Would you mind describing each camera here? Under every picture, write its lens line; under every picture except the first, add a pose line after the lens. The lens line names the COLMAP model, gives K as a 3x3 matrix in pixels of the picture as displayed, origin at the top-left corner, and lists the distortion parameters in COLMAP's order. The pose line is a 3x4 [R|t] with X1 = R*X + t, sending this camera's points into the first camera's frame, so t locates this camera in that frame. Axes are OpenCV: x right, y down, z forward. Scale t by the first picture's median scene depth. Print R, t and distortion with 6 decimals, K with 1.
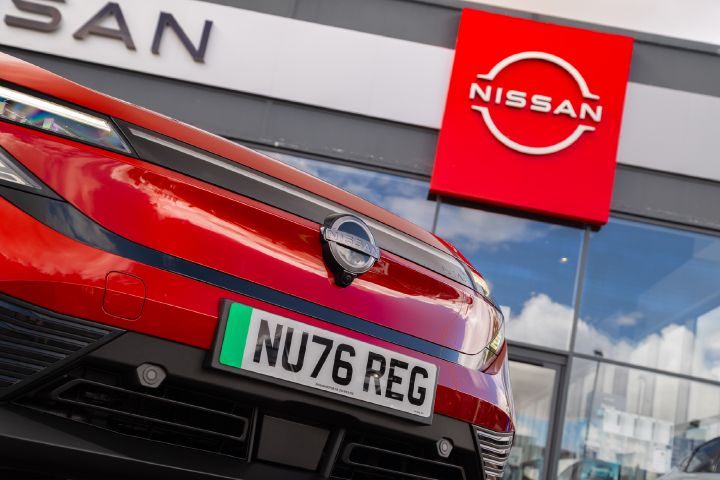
lens RADIAL K [[982.9, 0, 349.4], [0, 982.9, 238.2], [0, 0, 1]] dist [0.119627, 0.001978]
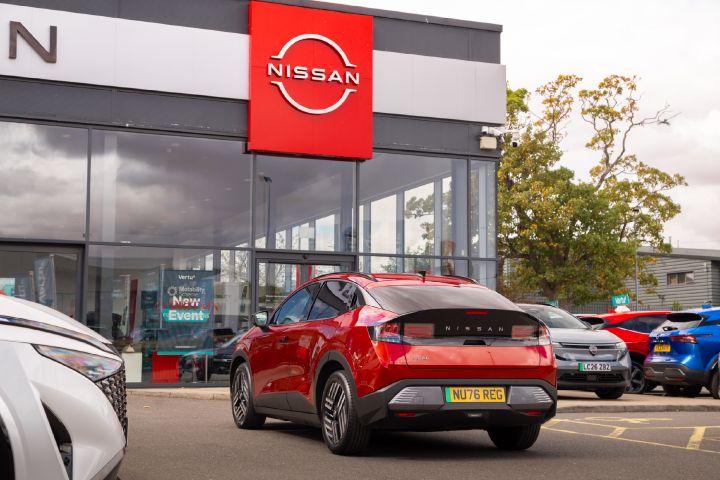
lens RADIAL K [[1112.5, 0, 347.6], [0, 1112.5, 241.2], [0, 0, 1]] dist [0.060787, 0.025144]
pose [[0.919113, -0.147060, 0.365521, -0.359416], [0.075392, 0.976232, 0.203192, -0.219872], [-0.386715, -0.159199, 0.908354, -0.433610]]
